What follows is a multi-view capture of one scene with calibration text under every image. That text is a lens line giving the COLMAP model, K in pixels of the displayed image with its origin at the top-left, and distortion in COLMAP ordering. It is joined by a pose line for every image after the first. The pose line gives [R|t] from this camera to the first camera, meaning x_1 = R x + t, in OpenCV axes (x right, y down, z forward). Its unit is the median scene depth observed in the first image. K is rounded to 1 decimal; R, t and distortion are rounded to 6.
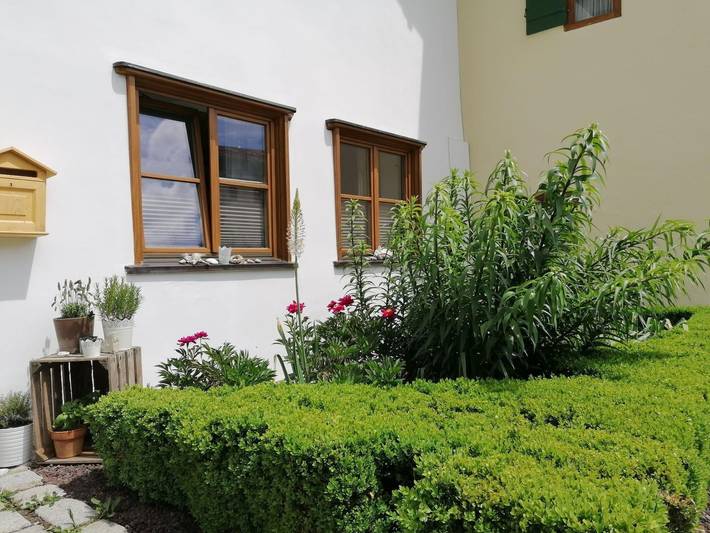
lens RADIAL K [[520.2, 0, 358.5], [0, 520.2, 265.5], [0, 0, 1]] dist [0.010129, 0.001587]
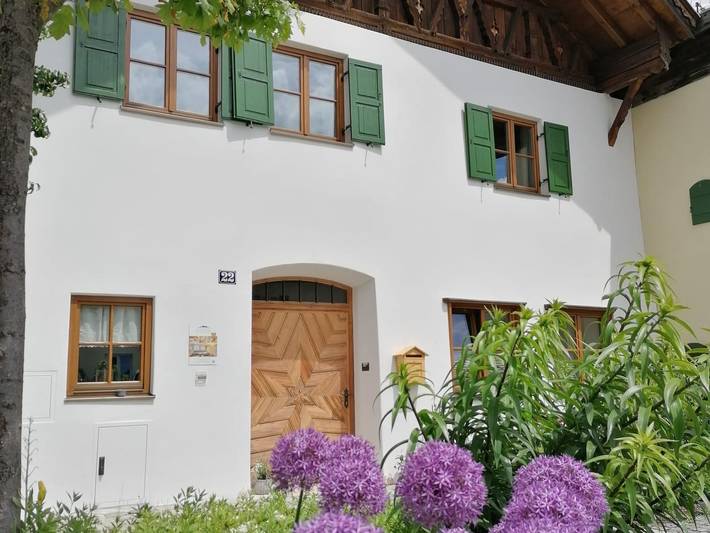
lens RADIAL K [[706.9, 0, 350.8], [0, 706.9, 271.6], [0, 0, 1]] dist [0.008736, 0.000000]
pose [[0.958277, -0.031103, -0.284143, -0.014191], [-0.016140, 0.986588, -0.162429, -0.028649], [0.285384, 0.160238, 0.944923, -1.999615]]
